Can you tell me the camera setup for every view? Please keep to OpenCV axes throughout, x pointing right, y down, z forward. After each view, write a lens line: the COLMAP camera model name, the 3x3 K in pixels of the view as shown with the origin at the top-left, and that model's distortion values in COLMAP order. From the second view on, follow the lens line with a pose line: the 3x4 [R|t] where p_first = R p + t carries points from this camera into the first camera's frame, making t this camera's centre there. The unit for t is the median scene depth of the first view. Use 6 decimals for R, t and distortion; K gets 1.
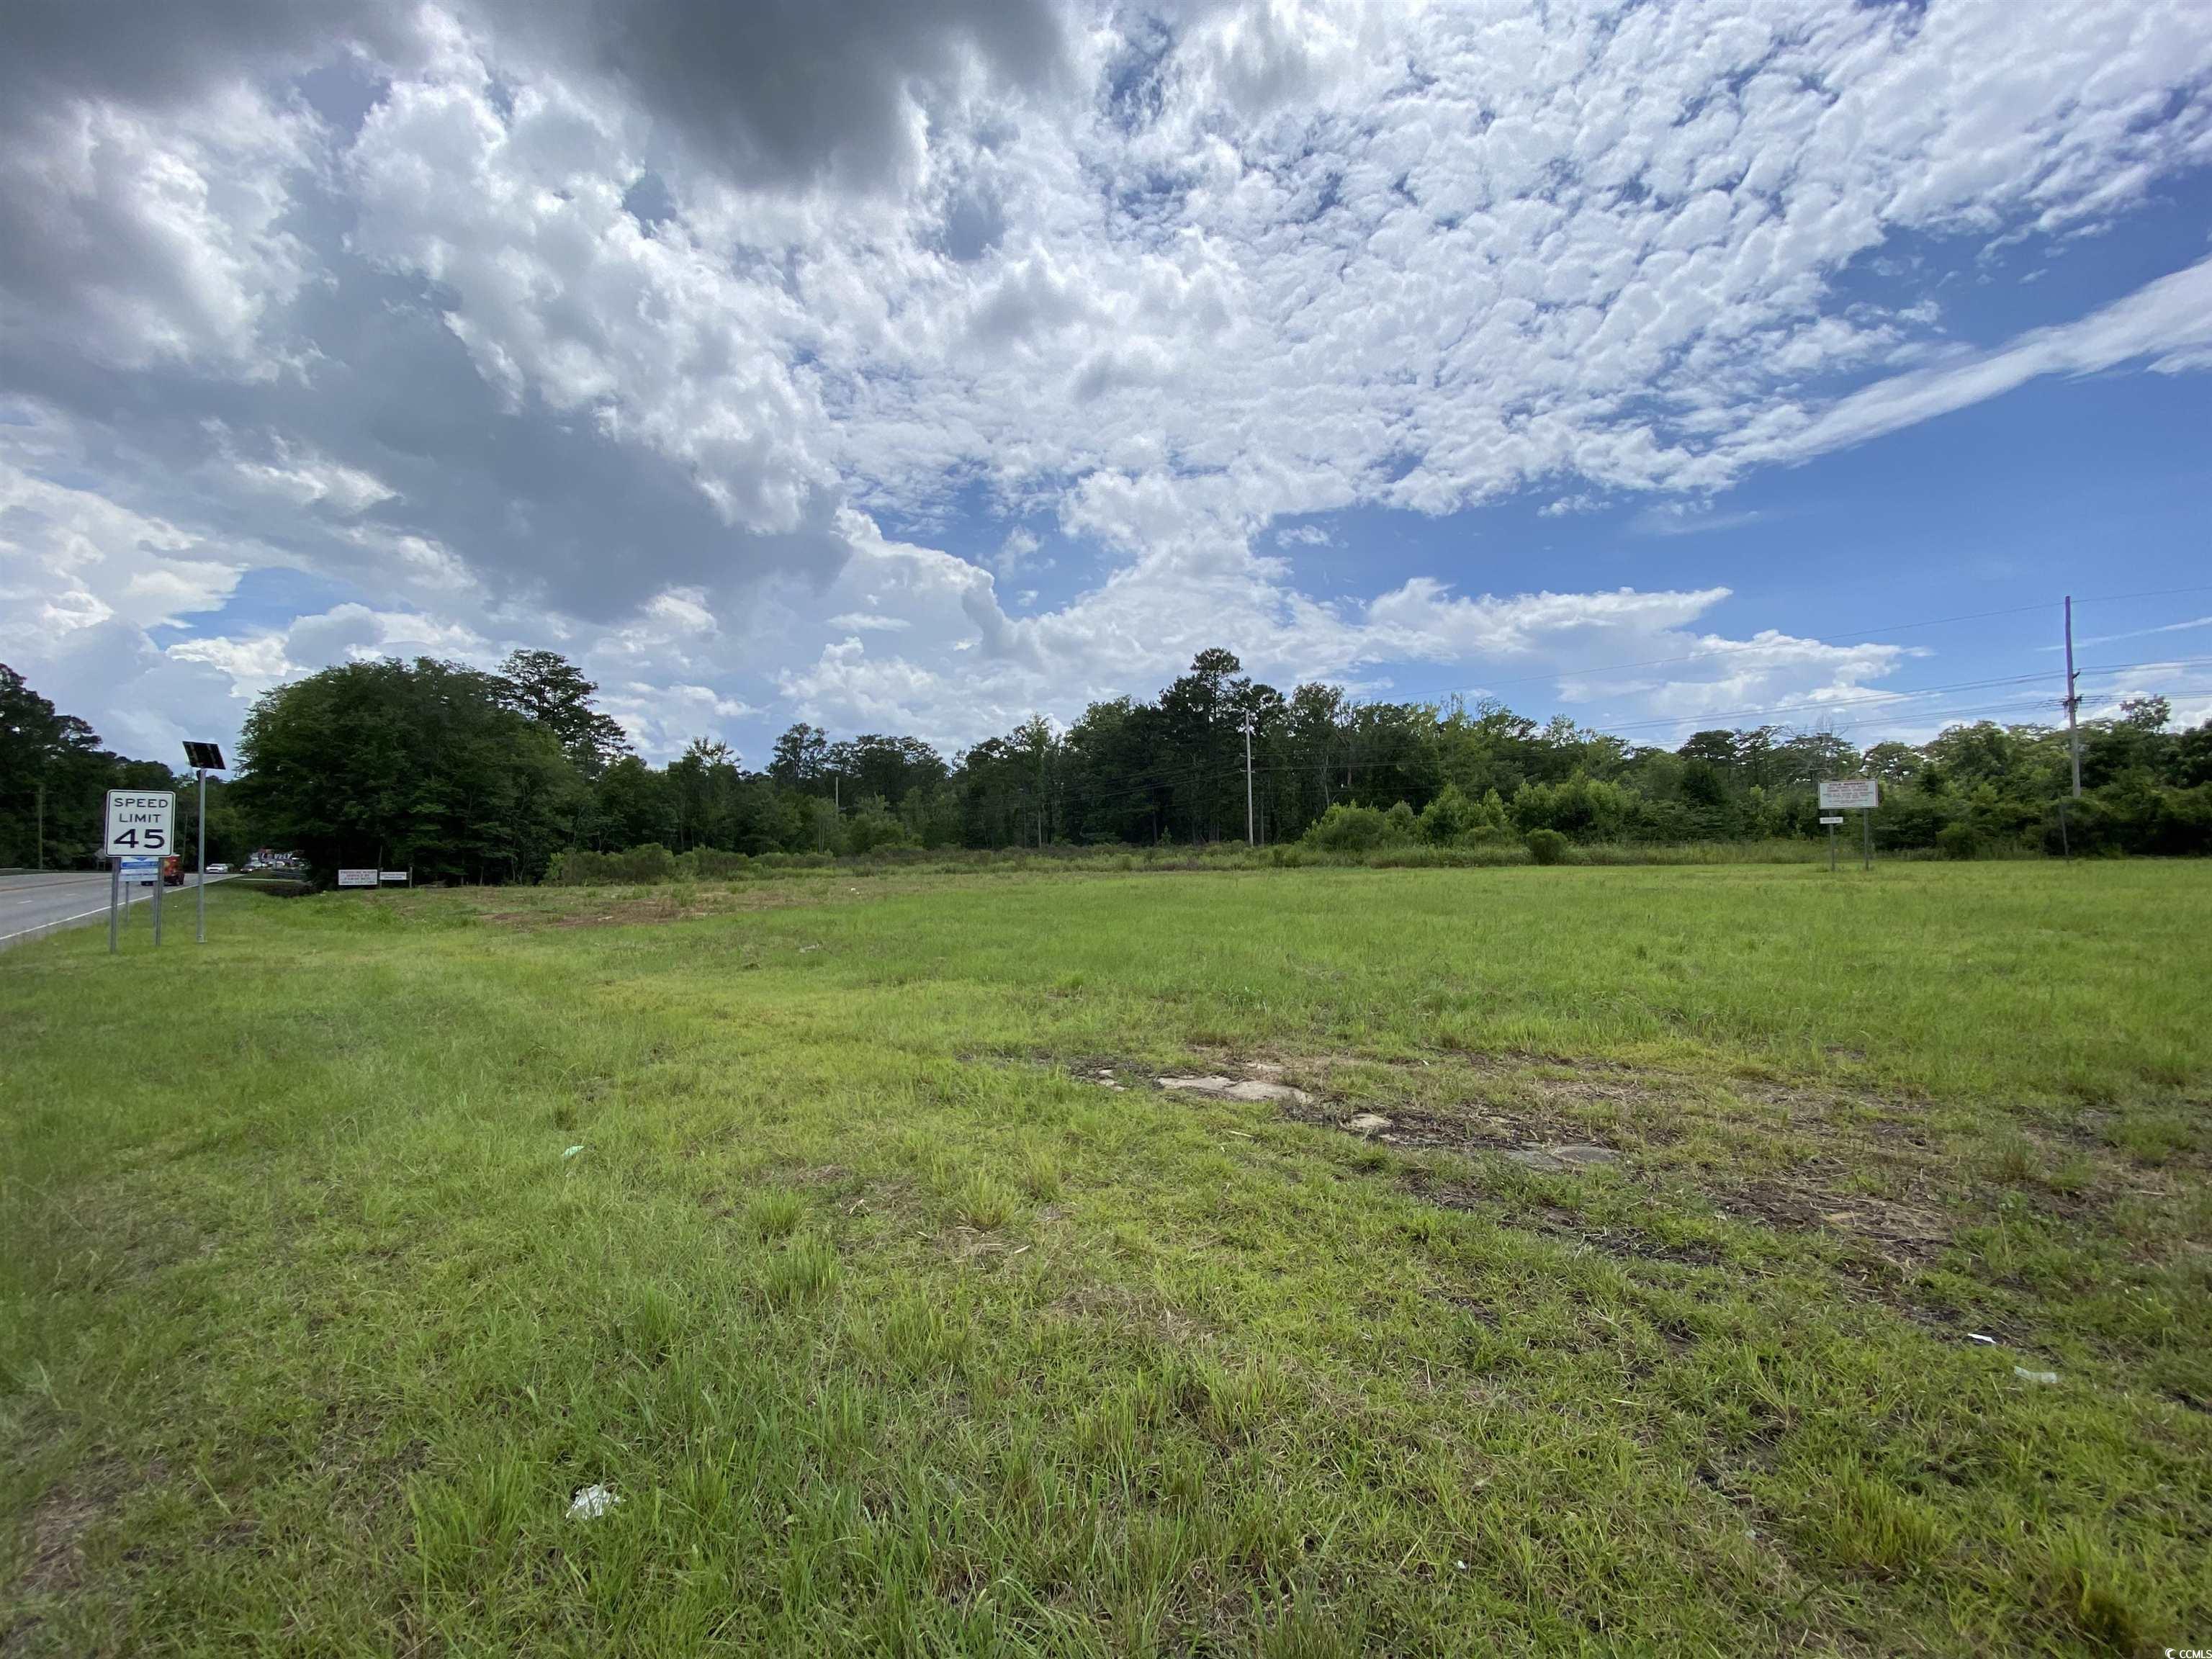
lens RADIAL K [[865.8, 0, 1103.7], [0, 865.8, 843.3], [0, 0, 1]] dist [-0.000384, -0.011647]
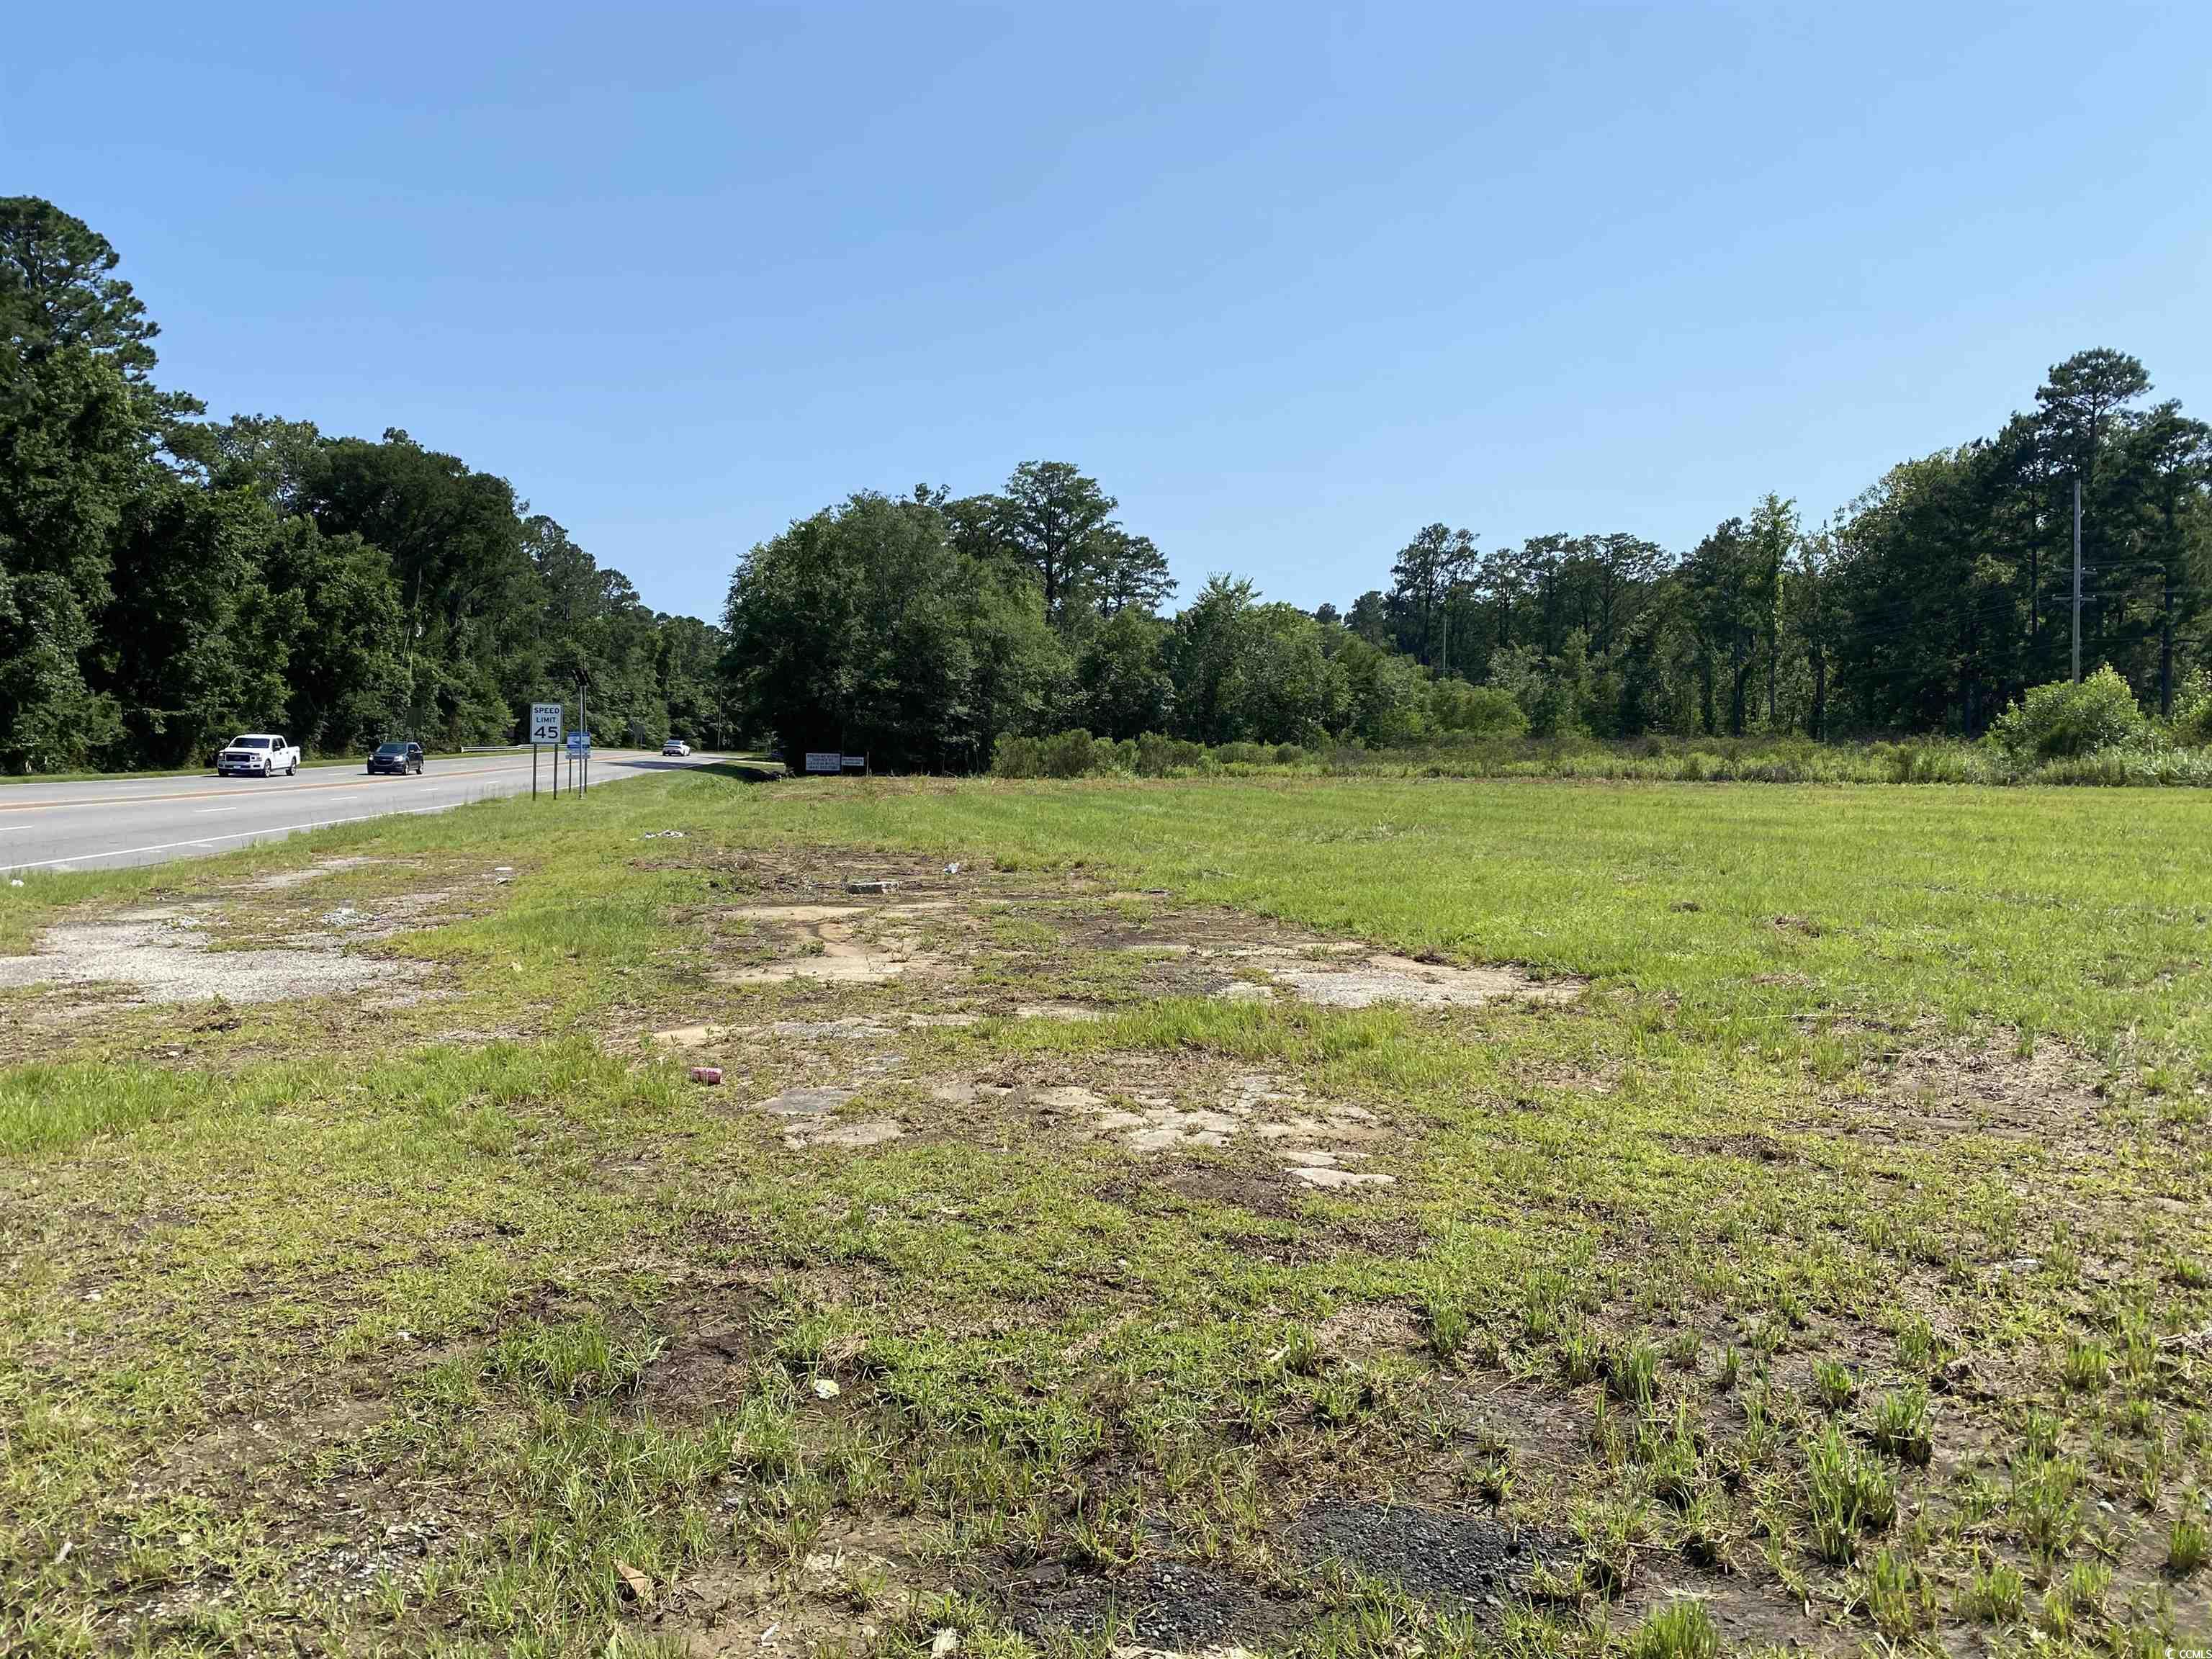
lens RADIAL K [[1639.9, 0, 1106.4], [0, 1639.9, 819.2], [0, 0, 1]] dist [0.036585, -0.042666]
pose [[0.820645, 0.041735, -0.569913, 0.206999], [-0.006372, 0.997936, 0.063905, -0.007771], [0.571403, -0.048812, 0.819216, -0.138152]]
